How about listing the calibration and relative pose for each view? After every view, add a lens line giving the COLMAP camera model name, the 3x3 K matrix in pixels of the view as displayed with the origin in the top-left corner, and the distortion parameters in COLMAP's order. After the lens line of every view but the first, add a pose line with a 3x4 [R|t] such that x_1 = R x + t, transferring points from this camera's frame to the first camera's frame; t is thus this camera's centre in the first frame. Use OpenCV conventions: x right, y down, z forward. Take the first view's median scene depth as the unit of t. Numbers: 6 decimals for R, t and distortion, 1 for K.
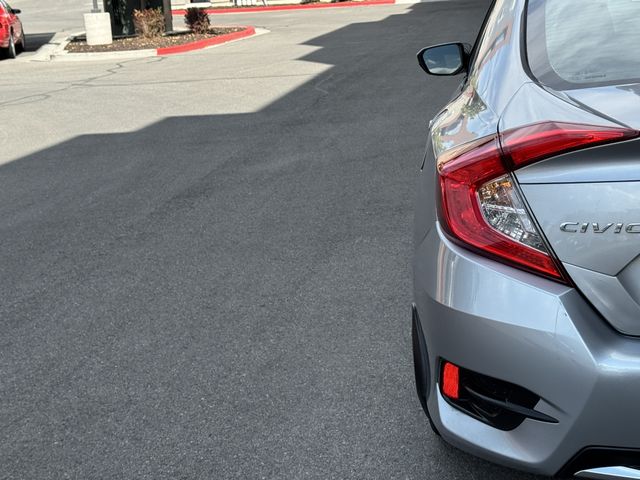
lens RADIAL K [[1038.7, 0, 319.1], [0, 1038.7, 251.1], [0, 0, 1]] dist [0.151855, 0.001699]
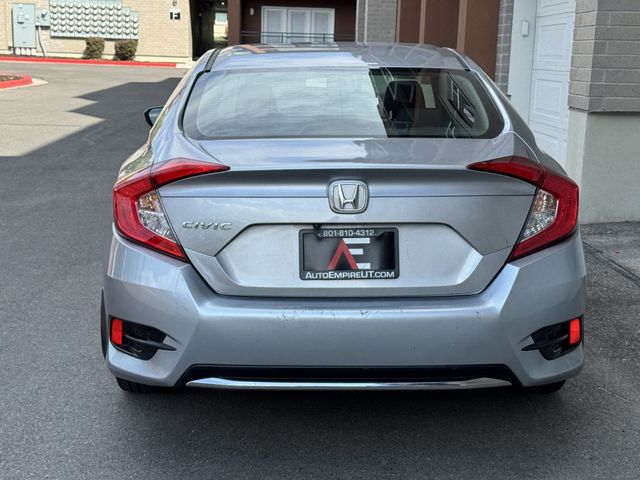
lens RADIAL K [[1038.7, 0, 319.1], [0, 1038.7, 251.1], [0, 0, 1]] dist [0.151855, 0.001699]
pose [[0.977879, 0.044825, 0.204312, 0.079496], [-0.032696, 0.997518, -0.062364, 0.075430], [-0.206601, 0.054304, 0.976917, -0.399096]]
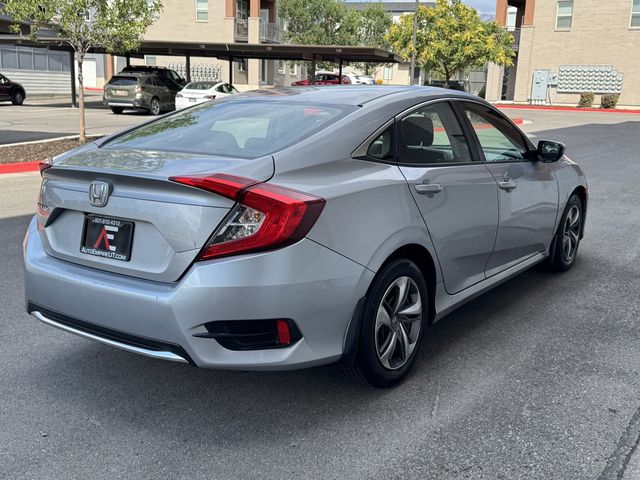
lens RADIAL K [[705.5, 0, 320.0], [0, 705.5, 240.0], [0, 0, 1]] dist [0.002789, -0.005813]
pose [[0.895884, 0.172530, -0.409420, 1.004667], [-0.183631, 0.982917, 0.012386, -0.054770], [0.404563, 0.064086, 0.912262, -0.111079]]
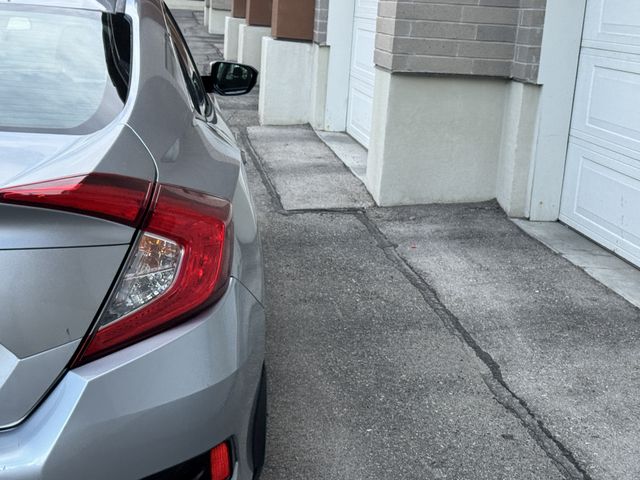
lens RADIAL K [[1038.7, 0, 319.1], [0, 1038.7, 251.1], [0, 0, 1]] dist [0.151855, 0.001699]
pose [[0.946037, 0.039550, 0.321635, 0.438383], [-0.037486, 0.999218, -0.012610, -0.054185], [-0.321882, -0.000128, 0.946780, 0.011423]]
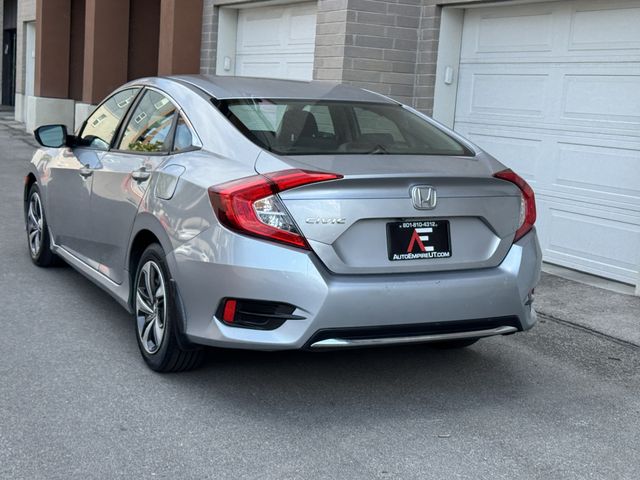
lens RADIAL K [[1038.7, 0, 319.1], [0, 1038.7, 251.1], [0, 0, 1]] dist [0.151855, 0.001699]
pose [[0.793275, 0.020376, 0.608522, -0.678780], [0.038952, 0.995694, -0.084118, 0.143416], [-0.607616, 0.090432, 0.789066, -0.413328]]
